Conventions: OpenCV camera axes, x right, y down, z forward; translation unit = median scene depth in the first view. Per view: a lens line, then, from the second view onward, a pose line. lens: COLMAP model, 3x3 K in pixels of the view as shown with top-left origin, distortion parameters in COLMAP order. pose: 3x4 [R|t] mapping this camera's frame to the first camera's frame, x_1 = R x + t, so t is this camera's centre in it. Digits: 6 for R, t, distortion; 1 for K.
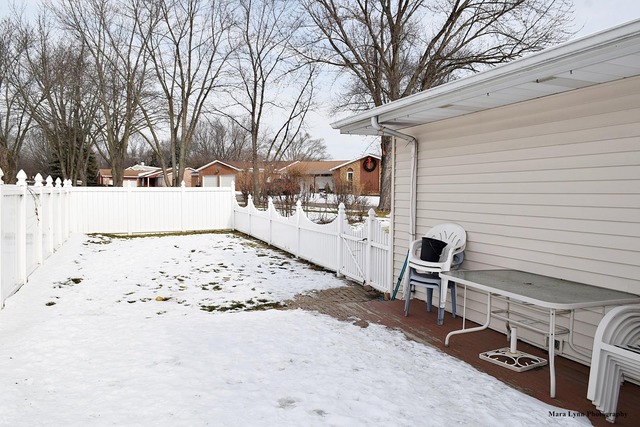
lens RADIAL K [[509.6, 0, 320.0], [0, 509.6, 213.5], [0, 0, 1]] dist [0.001656, 0.001138]
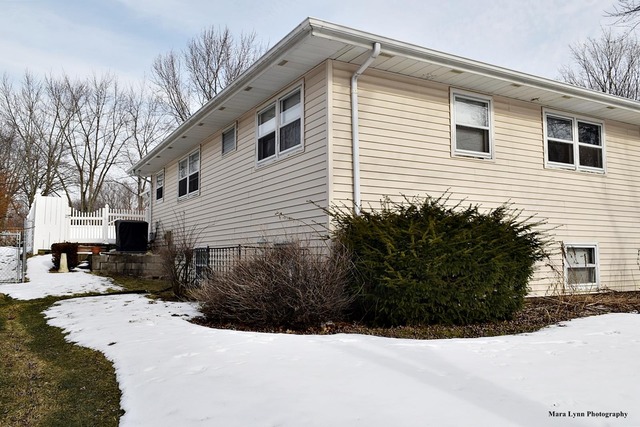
lens RADIAL K [[509.6, 0, 320.0], [0, 509.6, 213.5], [0, 0, 1]] dist [0.001656, 0.001138]
pose [[0.986684, -0.008453, 0.162428, 0.126510], [0.027391, 0.993021, -0.114712, 0.069876], [-0.160325, 0.117634, 0.980030, -0.468087]]
